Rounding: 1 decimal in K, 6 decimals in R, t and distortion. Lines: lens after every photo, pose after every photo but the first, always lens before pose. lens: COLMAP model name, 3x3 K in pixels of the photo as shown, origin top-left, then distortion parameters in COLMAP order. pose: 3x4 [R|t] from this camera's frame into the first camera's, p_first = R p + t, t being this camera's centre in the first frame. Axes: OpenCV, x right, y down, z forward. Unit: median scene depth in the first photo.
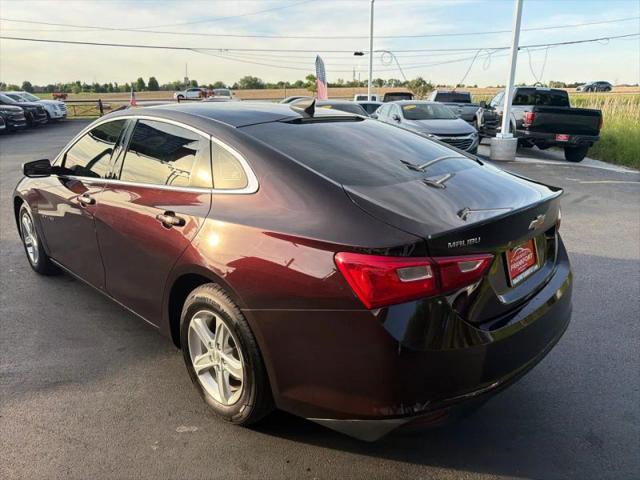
lens RADIAL K [[447.9, 0, 321.2], [0, 447.9, 240.9], [0, 0, 1]] dist [0.052397, -0.084889]
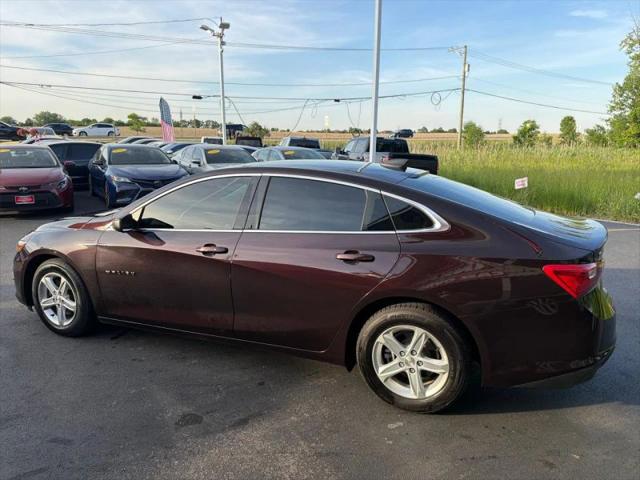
lens RADIAL K [[447.9, 0, 321.2], [0, 447.9, 240.9], [0, 0, 1]] dist [0.052397, -0.084889]
pose [[0.924034, -0.065243, 0.376701, -0.077073], [0.096770, 0.993158, -0.065364, -0.001787], [-0.369859, 0.096852, 0.924026, -0.009065]]
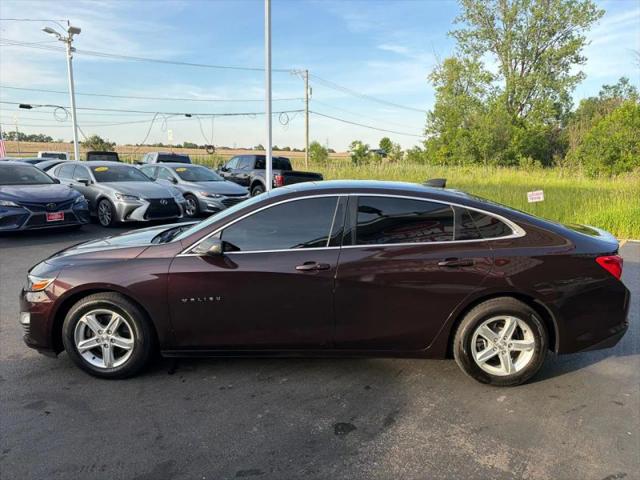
lens RADIAL K [[447.9, 0, 321.2], [0, 447.9, 240.9], [0, 0, 1]] dist [0.052397, -0.084889]
pose [[0.728963, -0.099963, 0.677216, -0.145673], [0.180634, 0.982307, -0.049440, -0.011346], [-0.660292, 0.158368, 0.734122, 0.019943]]
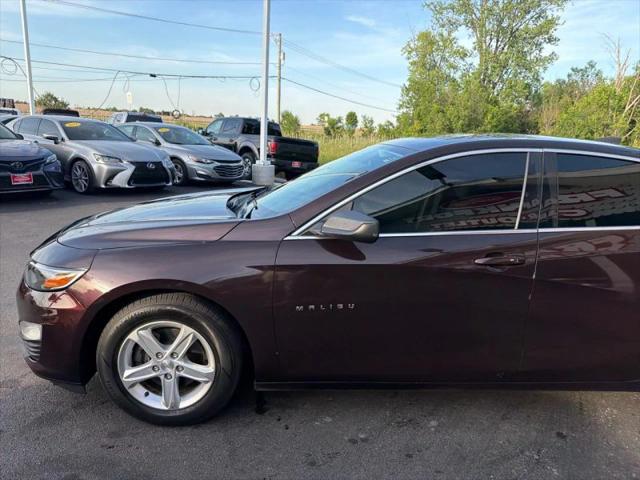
lens RADIAL K [[447.9, 0, 321.2], [0, 447.9, 240.9], [0, 0, 1]] dist [0.052397, -0.084889]
pose [[0.667020, -0.125100, 0.734462, -0.144991], [0.161100, 0.986698, 0.021756, -0.021807], [-0.727414, 0.103810, 0.678301, 0.085215]]
